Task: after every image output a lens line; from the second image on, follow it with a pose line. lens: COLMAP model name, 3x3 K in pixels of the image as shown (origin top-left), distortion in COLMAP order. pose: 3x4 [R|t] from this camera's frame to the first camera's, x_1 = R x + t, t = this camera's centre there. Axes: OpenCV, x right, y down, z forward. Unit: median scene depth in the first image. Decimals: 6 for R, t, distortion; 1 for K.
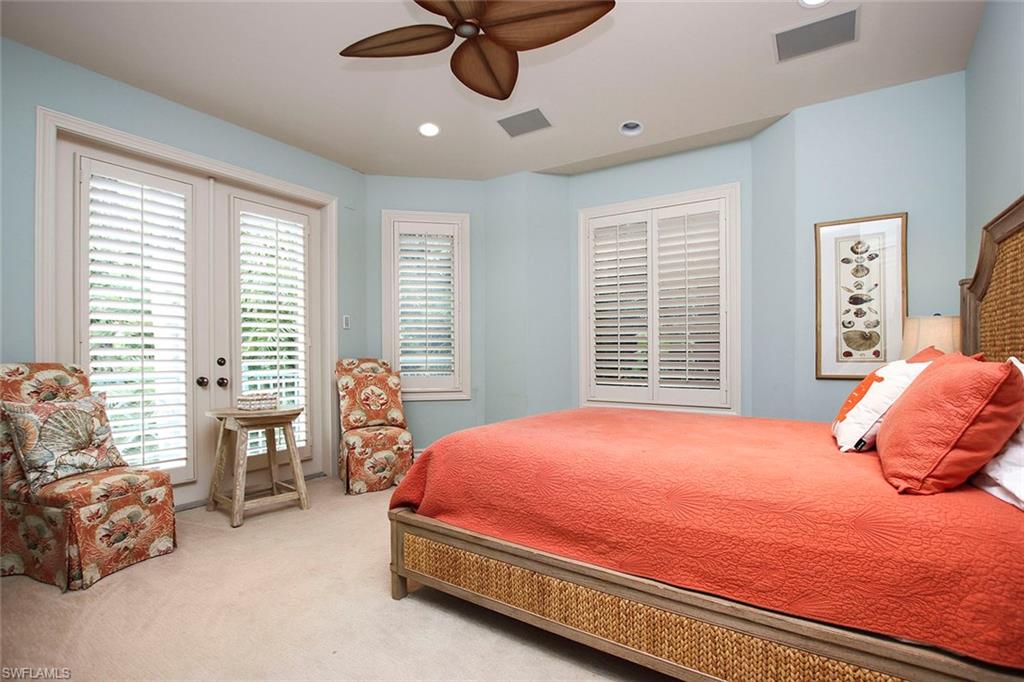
lens RADIAL K [[479.1, 0, 514.8], [0, 479.1, 350.5], [0, 0, 1]] dist [-0.021341, 0.000368]
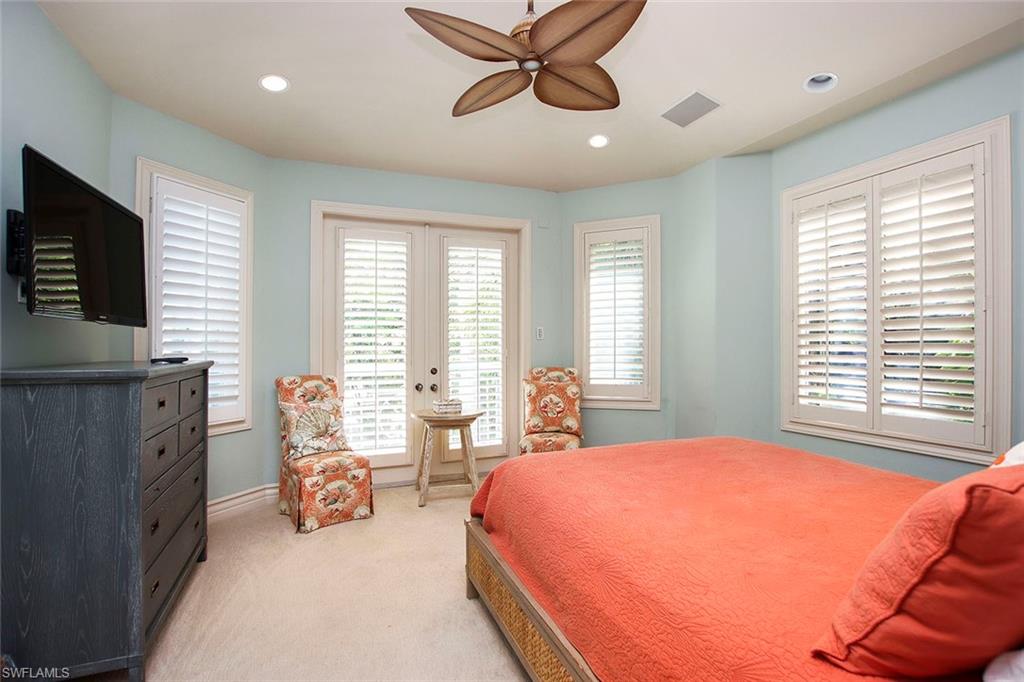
lens RADIAL K [[479.1, 0, 514.8], [0, 479.1, 350.5], [0, 0, 1]] dist [-0.021341, 0.000368]
pose [[0.832488, -0.004380, -0.554026, 0.383962], [0.013001, 0.999848, 0.011630, -0.063345], [0.553891, -0.016885, 0.832418, 0.102921]]
